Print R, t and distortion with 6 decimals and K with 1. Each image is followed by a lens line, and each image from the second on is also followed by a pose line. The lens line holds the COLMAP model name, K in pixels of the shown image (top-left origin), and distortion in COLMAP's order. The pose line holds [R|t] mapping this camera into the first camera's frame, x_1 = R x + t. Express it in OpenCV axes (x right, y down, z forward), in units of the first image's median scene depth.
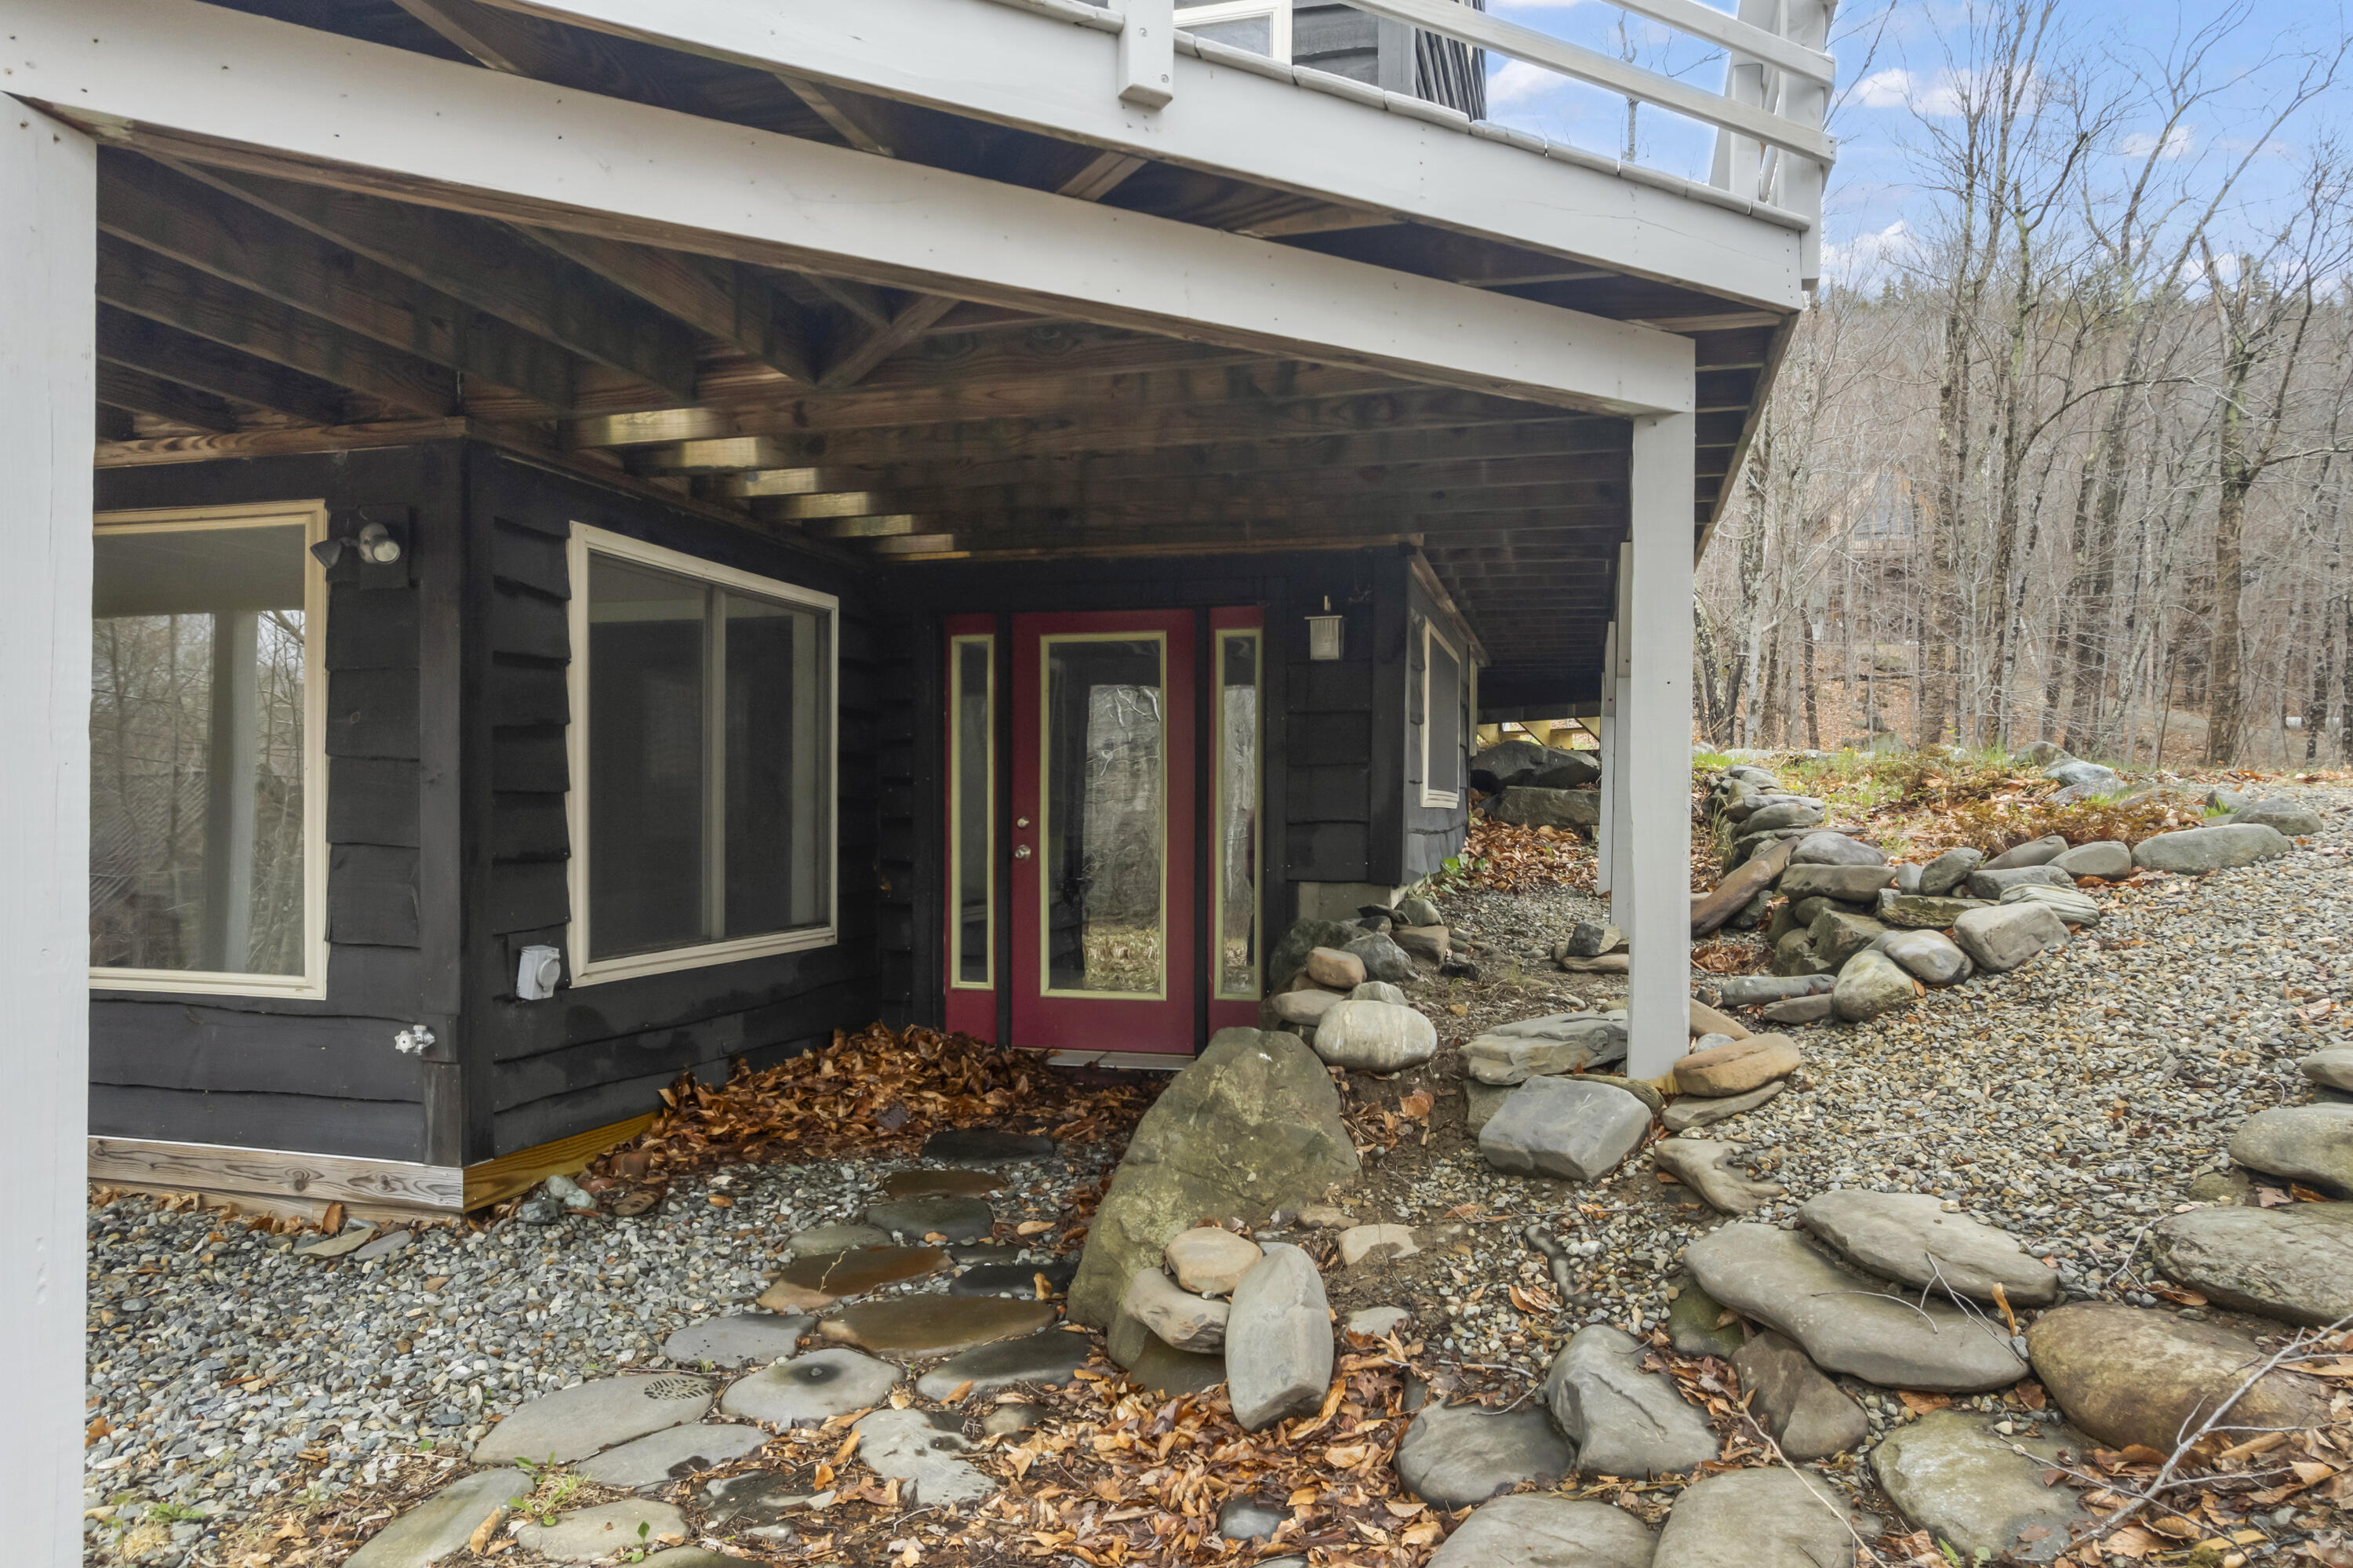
lens RADIAL K [[1526.2, 0, 1176.5], [0, 1526.2, 784.0], [0, 0, 1]] dist [-0.007710, 0.001882]
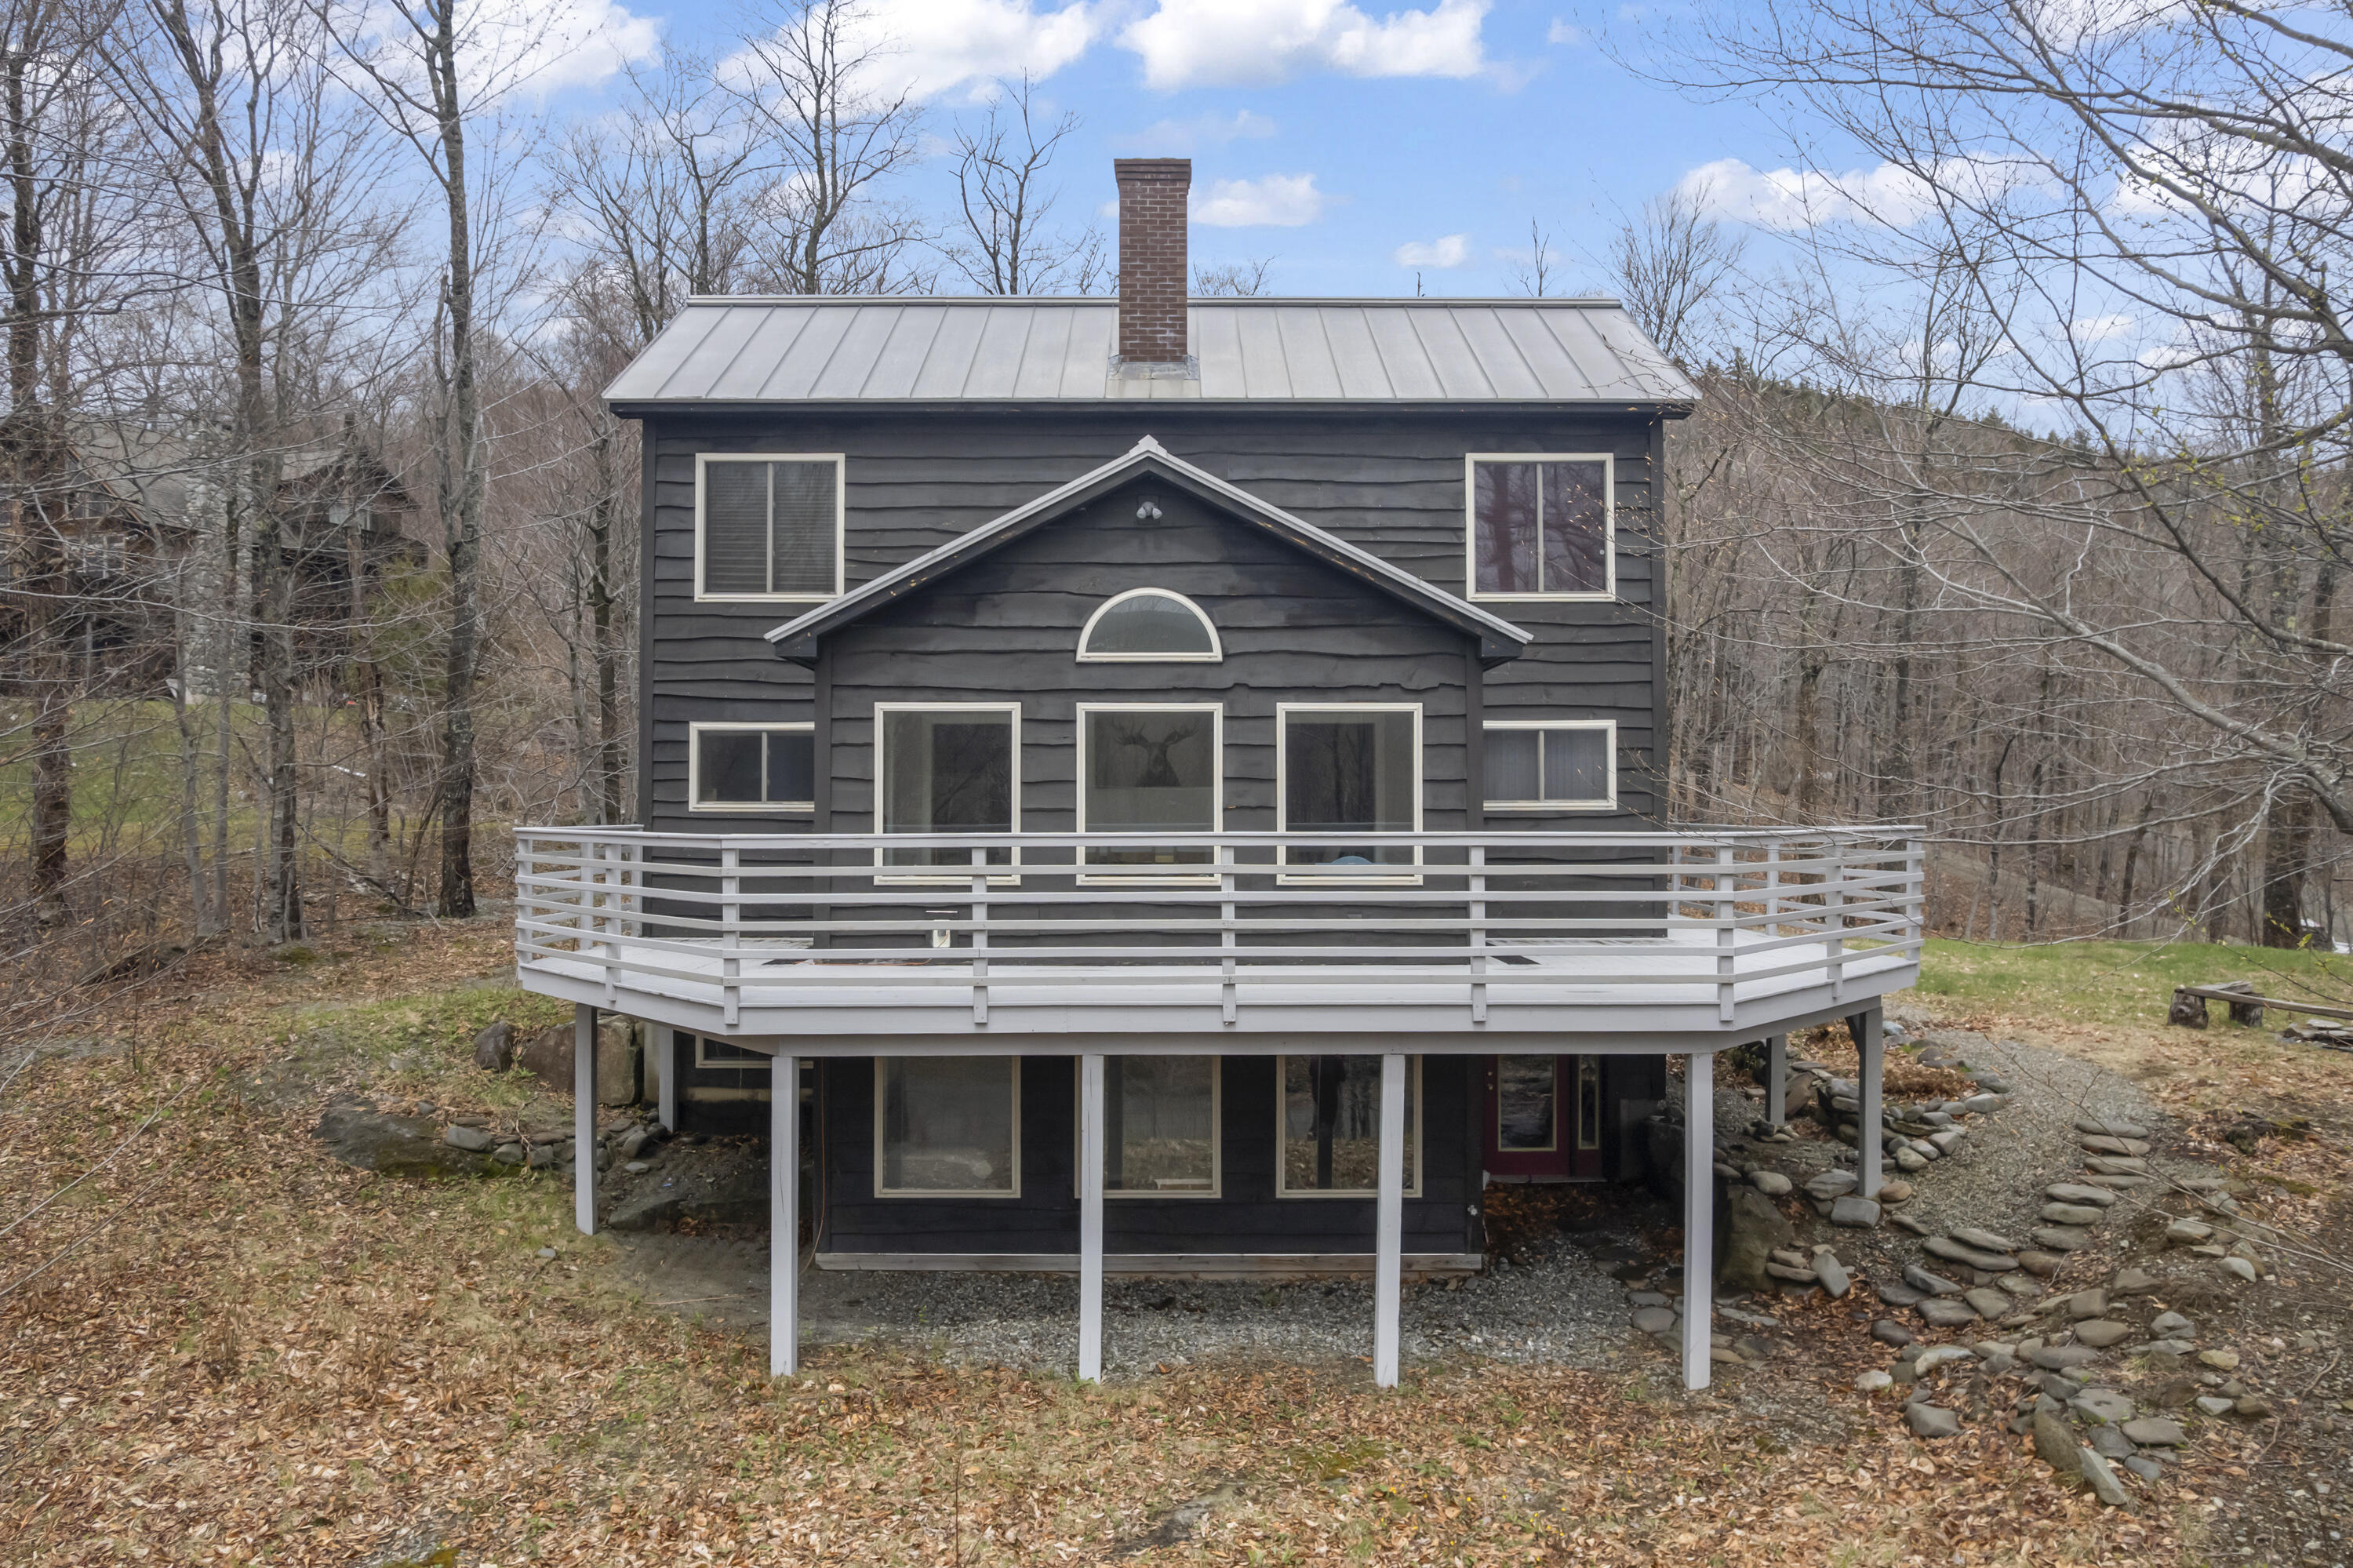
lens RADIAL K [[1555.2, 0, 1183.2], [0, 1555.2, 820.7], [0, 0, 1]] dist [-0.007808, 0.001866]
pose [[0.960276, -0.014091, 0.278698, -3.056107], [0.005627, 0.999499, 0.031143, -1.100192], [-0.278997, -0.028338, 0.959874, -2.723784]]
